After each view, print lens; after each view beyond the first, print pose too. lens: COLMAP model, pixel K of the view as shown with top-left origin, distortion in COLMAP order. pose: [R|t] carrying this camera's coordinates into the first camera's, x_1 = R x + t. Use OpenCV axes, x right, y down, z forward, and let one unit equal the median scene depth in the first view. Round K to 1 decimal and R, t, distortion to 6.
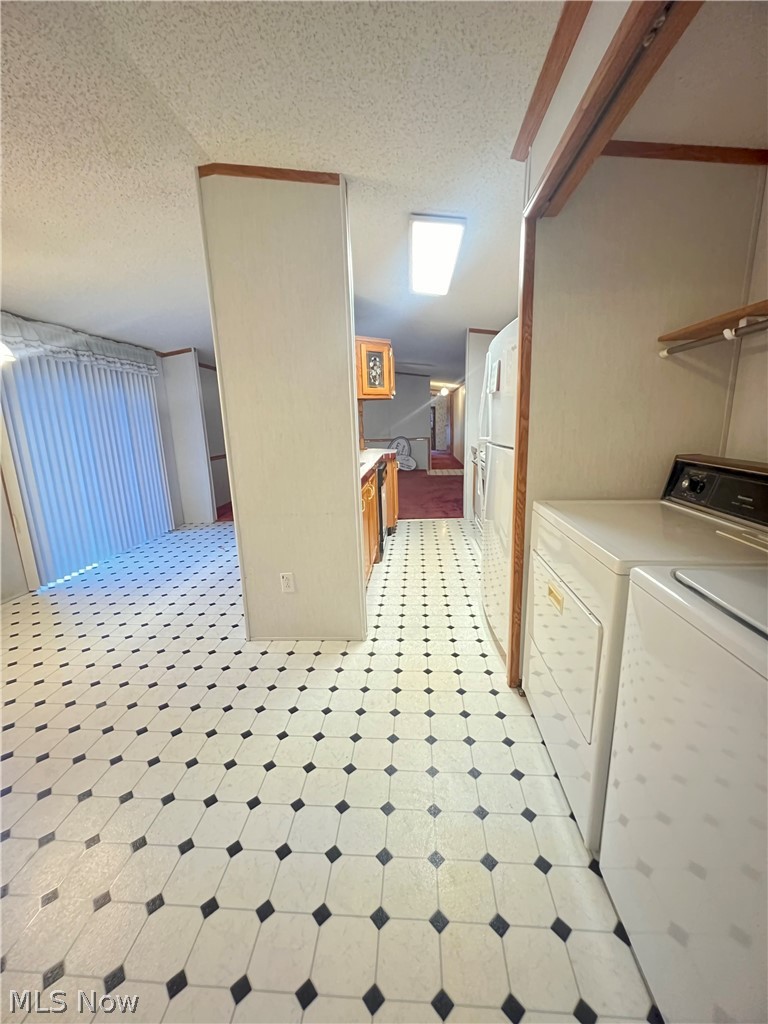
lens RADIAL K [[410.3, 0, 387.0], [0, 410.3, 509.5], [0, 0, 1]] dist [-0.000700, -0.000136]
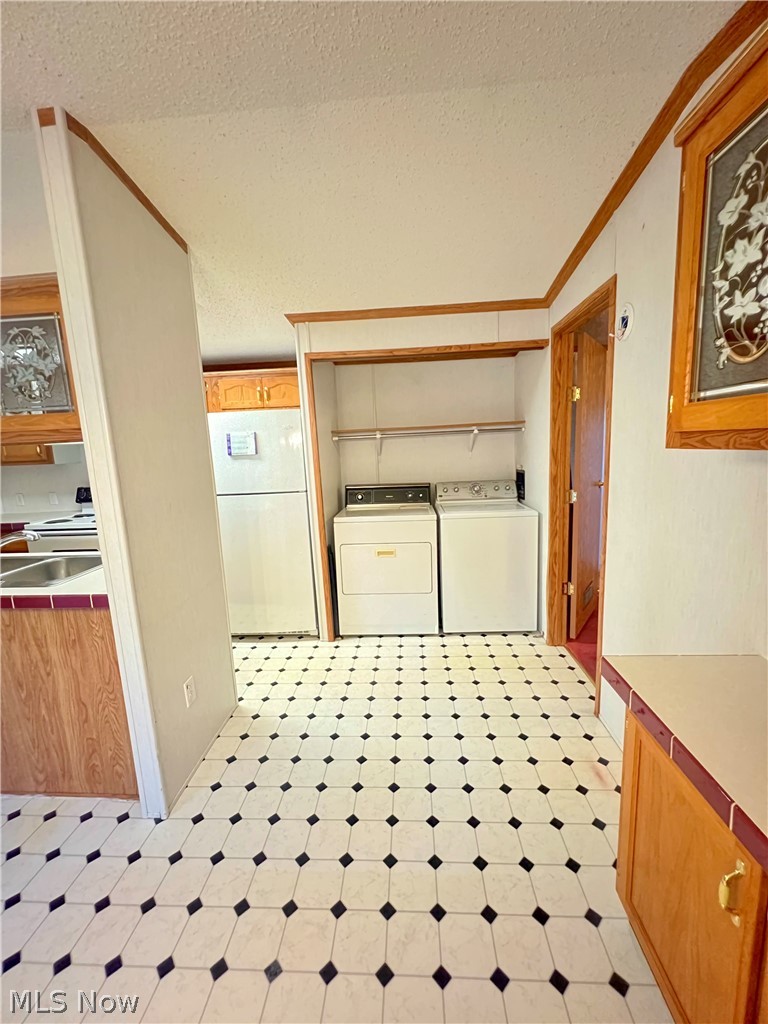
lens RADIAL K [[410.3, 0, 384.4], [0, 410.3, 509.2], [0, 0, 1]] dist [-0.000700, -0.000136]
pose [[-0.009753, -0.131825, 0.991225, -0.679342], [0.245491, 0.960620, 0.130170, -0.115802], [-0.969350, 0.244607, 0.022993, 0.377462]]
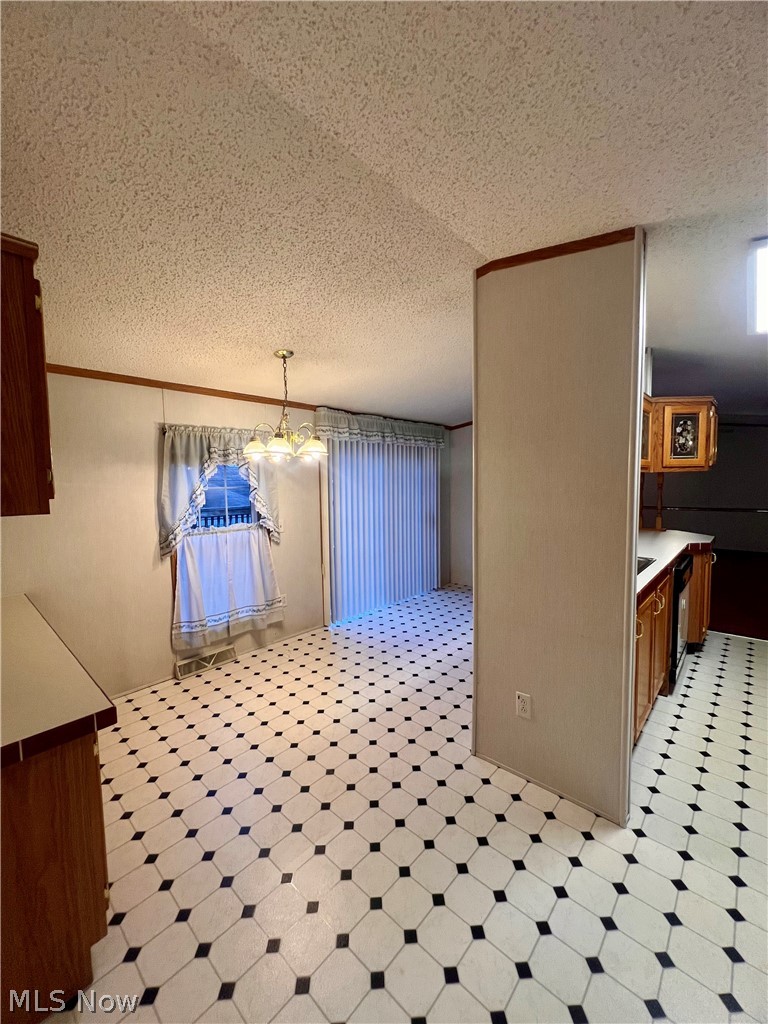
lens RADIAL K [[410.3, 0, 386.1], [0, 410.3, 509.1], [0, 0, 1]] dist [-0.000700, -0.000136]
pose [[0.784873, 0.063413, -0.616404, 0.018292], [-0.139276, 0.987351, -0.075767, -0.078490], [0.603802, 0.145317, 0.783777, 0.085222]]
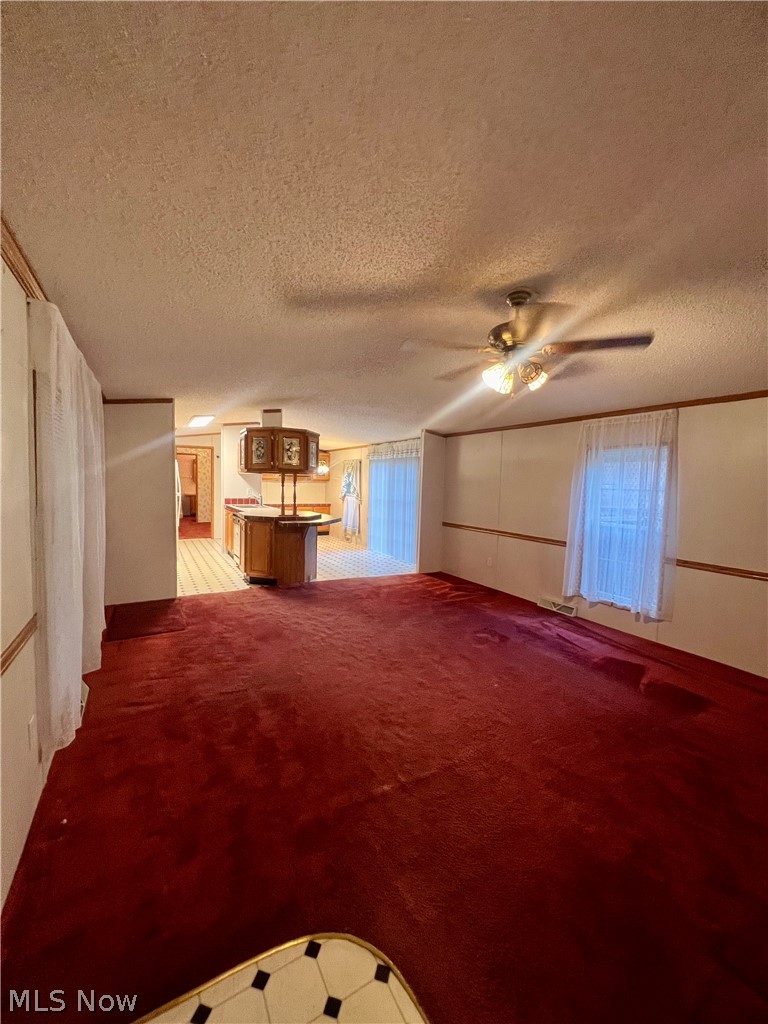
lens RADIAL K [[410.3, 0, 382.9], [0, 410.3, 511.9], [0, 0, 1]] dist [-0.000700, -0.000136]
pose [[-0.831689, 0.046975, -0.553252, 0.458478], [-0.119495, 0.957923, 0.260968, -0.677003], [0.542231, 0.283155, -0.791080, 2.882884]]
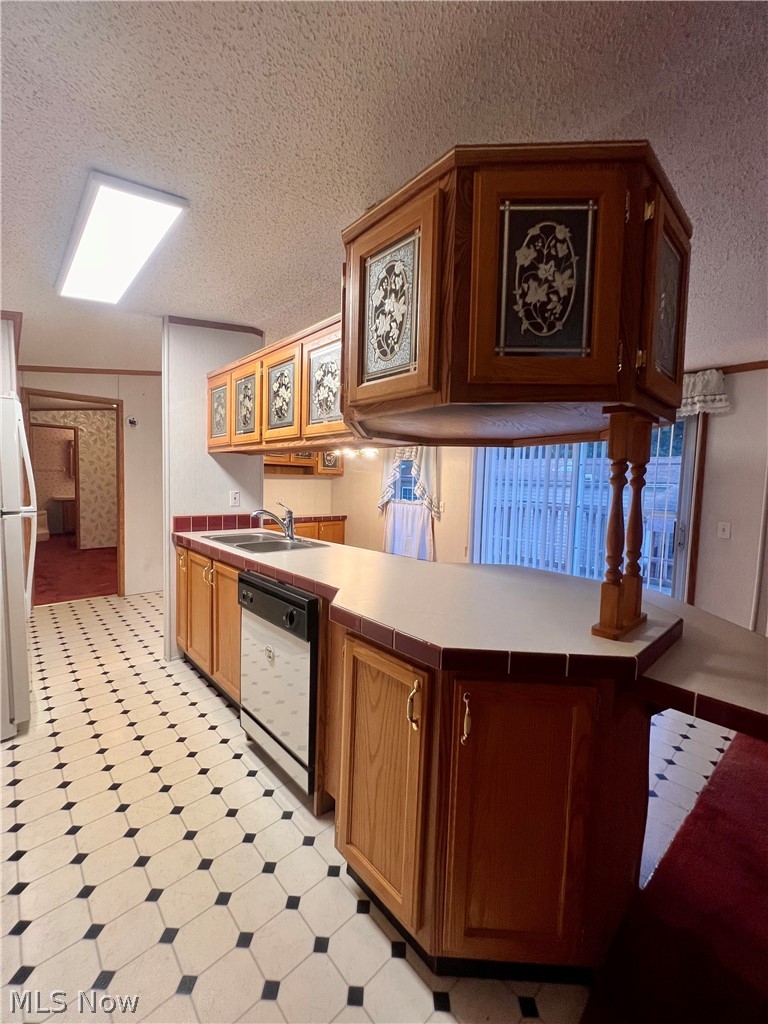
lens RADIAL K [[410.3, 0, 384.1], [0, 410.3, 510.0], [0, 0, 1]] dist [-0.000700, -0.000136]
pose [[-0.684393, 0.055706, -0.726982, 0.256414], [-0.163091, 0.960117, 0.227107, -0.345028], [0.710639, 0.273994, -0.648012, 1.508009]]
